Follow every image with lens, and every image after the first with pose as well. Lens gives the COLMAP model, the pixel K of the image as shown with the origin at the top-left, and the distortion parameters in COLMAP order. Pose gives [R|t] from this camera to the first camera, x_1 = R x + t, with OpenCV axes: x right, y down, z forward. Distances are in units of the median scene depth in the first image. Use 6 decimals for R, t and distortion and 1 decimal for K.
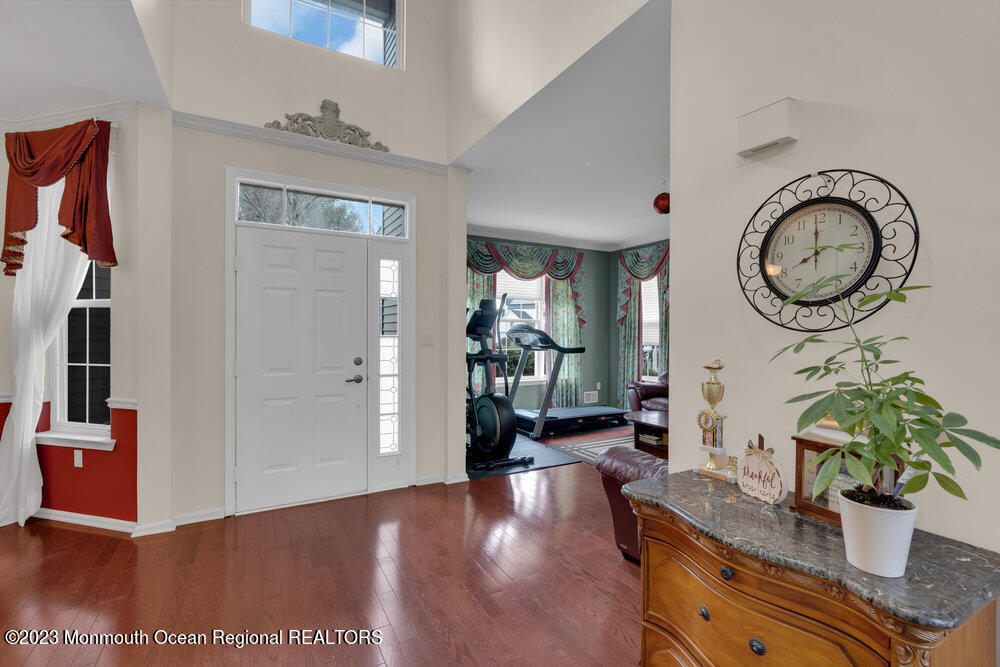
lens RADIAL K [[455.2, 0, 504.6], [0, 455.2, 332.2], [0, 0, 1]] dist [-0.013745, 0.006409]
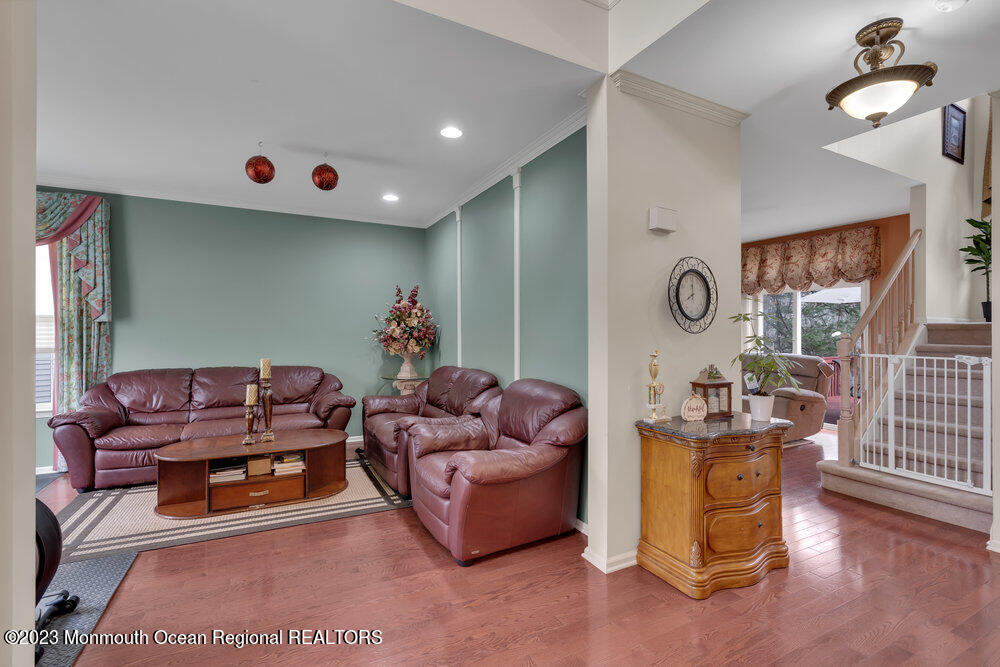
lens RADIAL K [[455.2, 0, 504.6], [0, 455.2, 332.2], [0, 0, 1]] dist [-0.013745, 0.006409]
pose [[0.020591, 0.000935, 0.999788, -0.516869], [-0.003140, 0.999995, -0.000871, -0.000908], [-0.999783, -0.003122, 0.020594, 0.666645]]
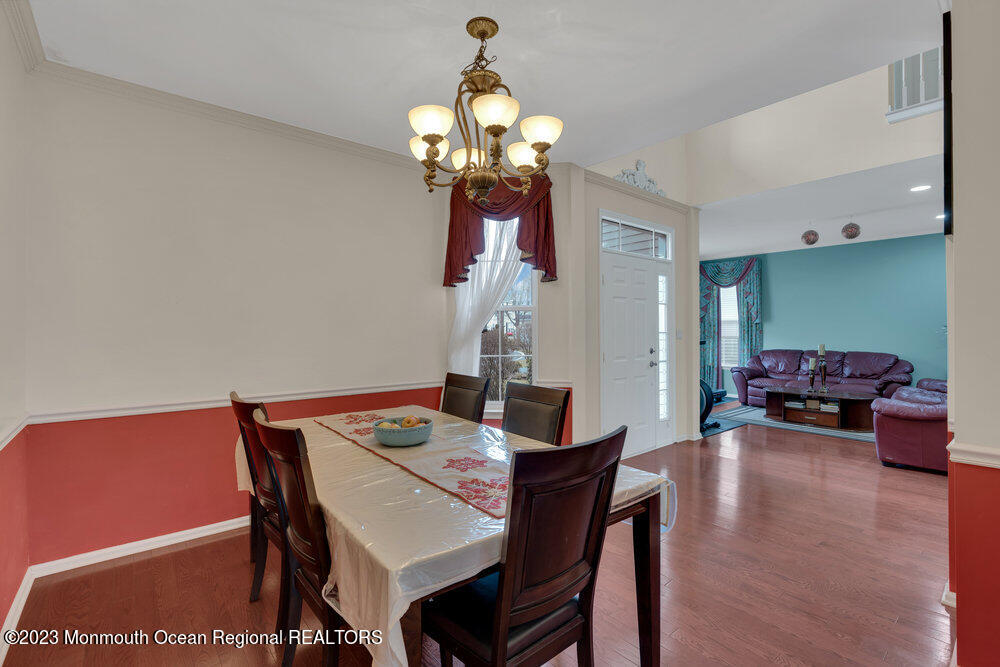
lens RADIAL K [[455.2, 0, 504.6], [0, 455.2, 332.2], [0, 0, 1]] dist [-0.013745, 0.006409]
pose [[0.981594, -0.007092, 0.190850, -1.029068], [0.005586, 0.999949, 0.008426, -0.005831], [-0.190900, -0.007204, 0.981583, -0.247099]]
